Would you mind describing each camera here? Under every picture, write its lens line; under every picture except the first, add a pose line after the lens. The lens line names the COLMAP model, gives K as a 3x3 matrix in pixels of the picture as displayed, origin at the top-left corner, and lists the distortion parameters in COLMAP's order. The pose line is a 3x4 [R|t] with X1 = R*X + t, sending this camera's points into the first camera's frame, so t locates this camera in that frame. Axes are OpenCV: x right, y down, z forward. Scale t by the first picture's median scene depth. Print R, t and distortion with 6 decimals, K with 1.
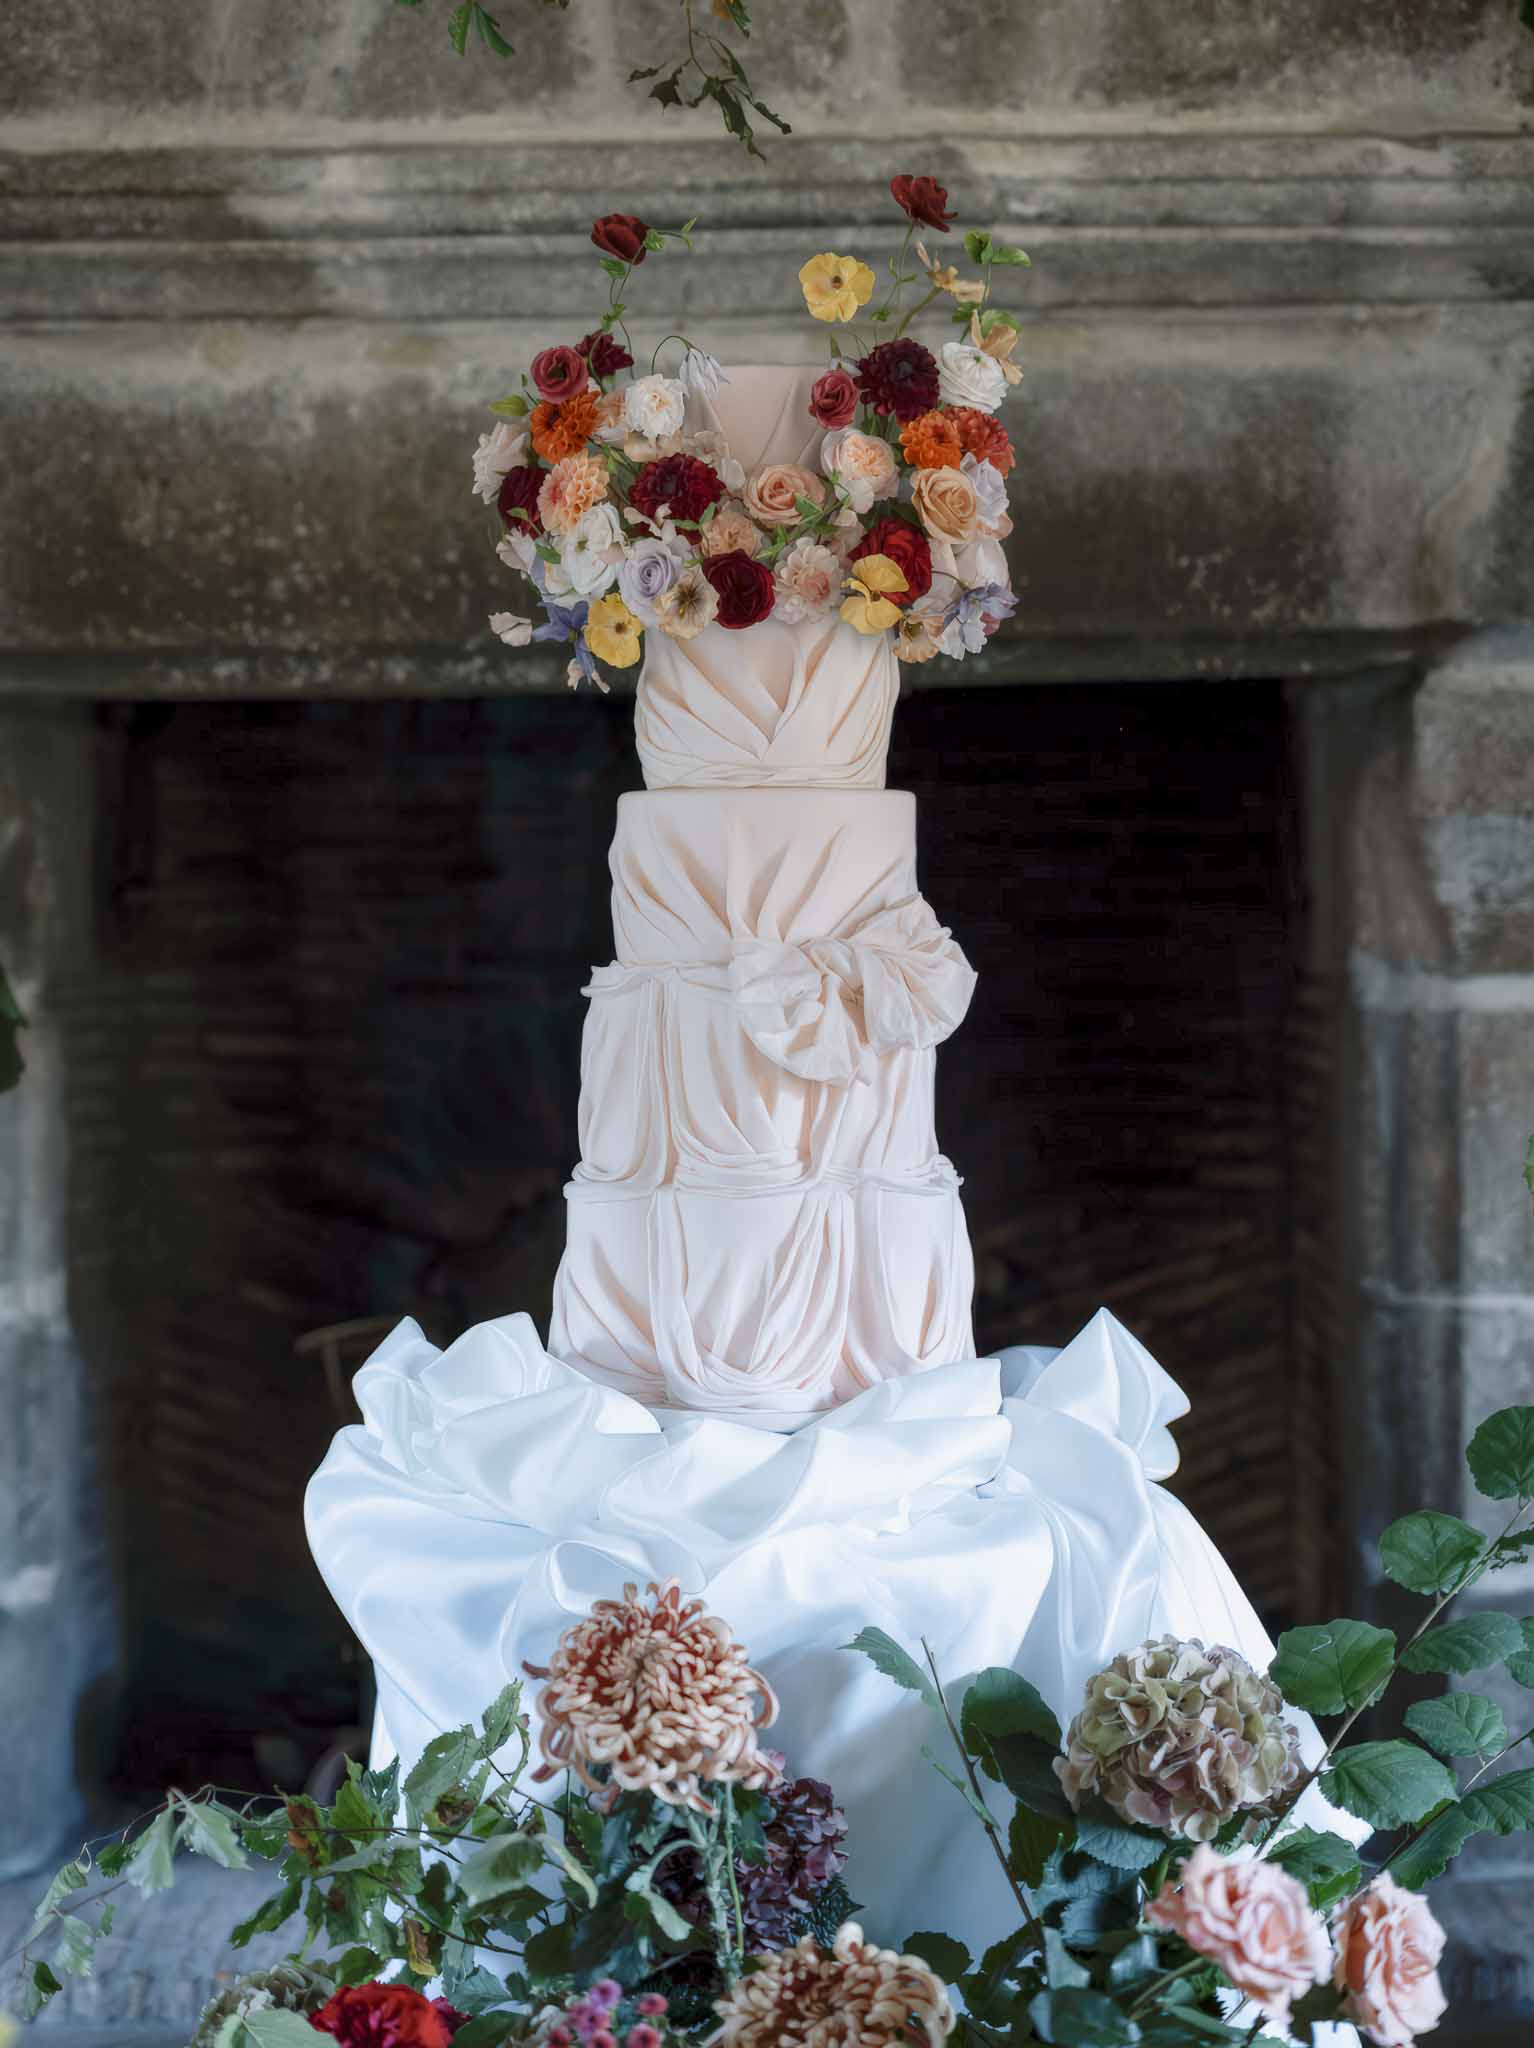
lens RADIAL K [[3801.4, 0, 799.0], [0, 3801.4, 1025.3], [0, 0, 1]] dist [0.035534, -0.300029]
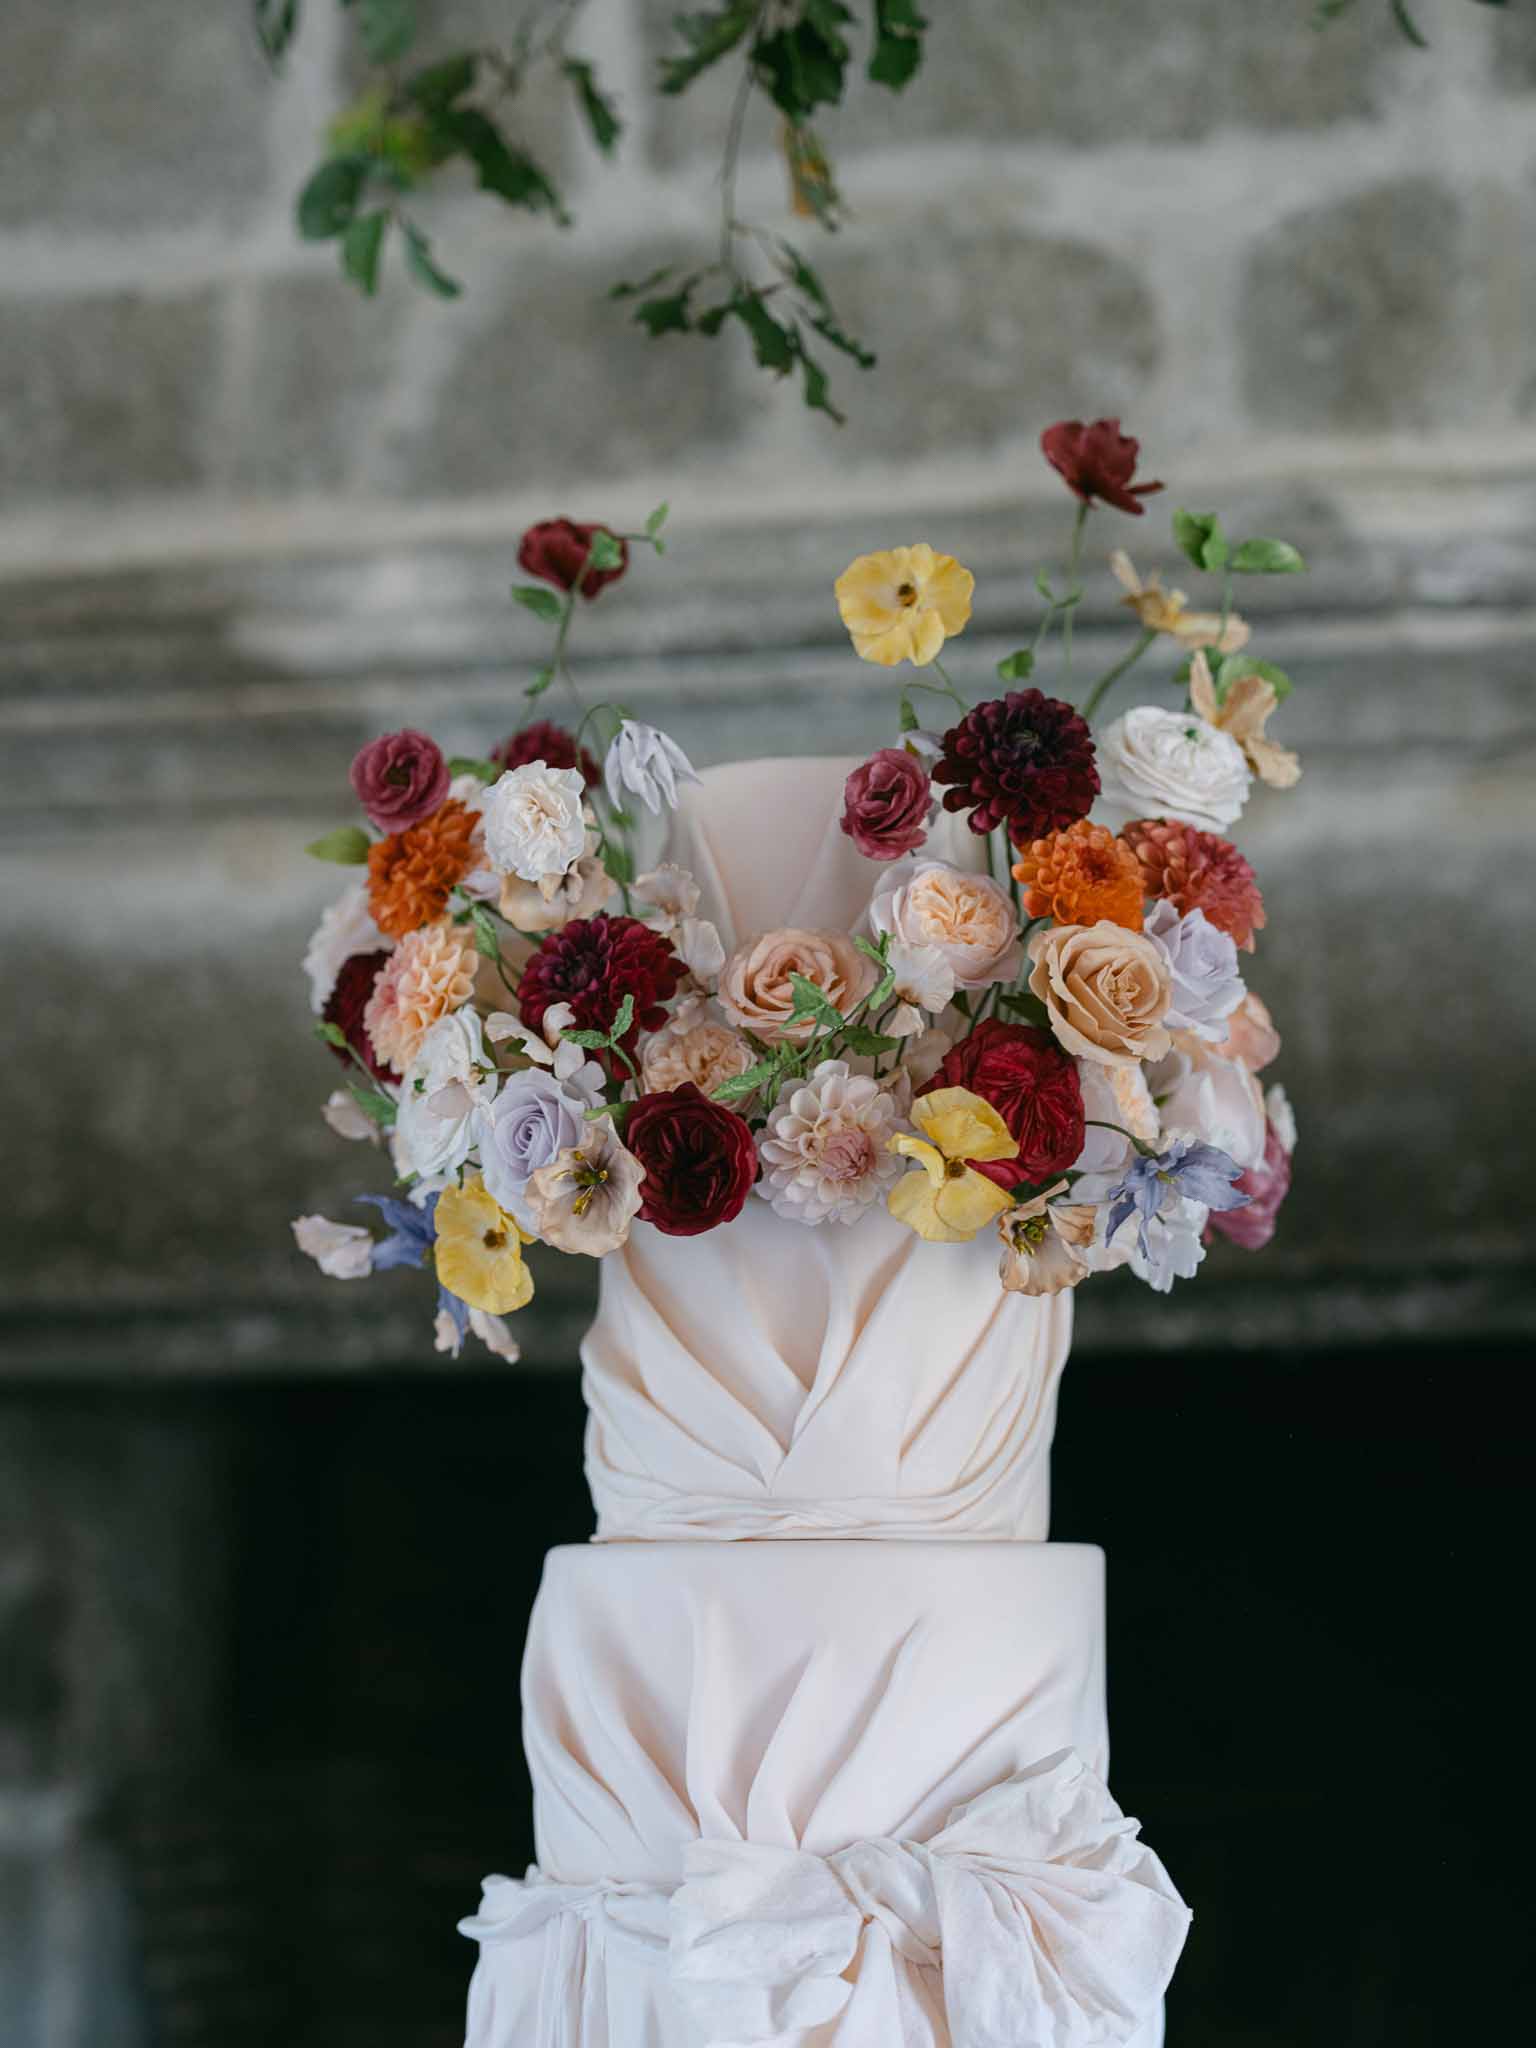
lens RADIAL K [[4042.2, 0, 768.0], [0, 4042.2, 1024.0], [0, 0, 1]] dist [0.044896, -0.324516]
pose [[0.982086, -0.026592, -0.186550, 0.095635], [-0.005669, 0.985375, -0.170304, -0.037974], [0.188351, 0.168311, 0.967572, 0.452583]]
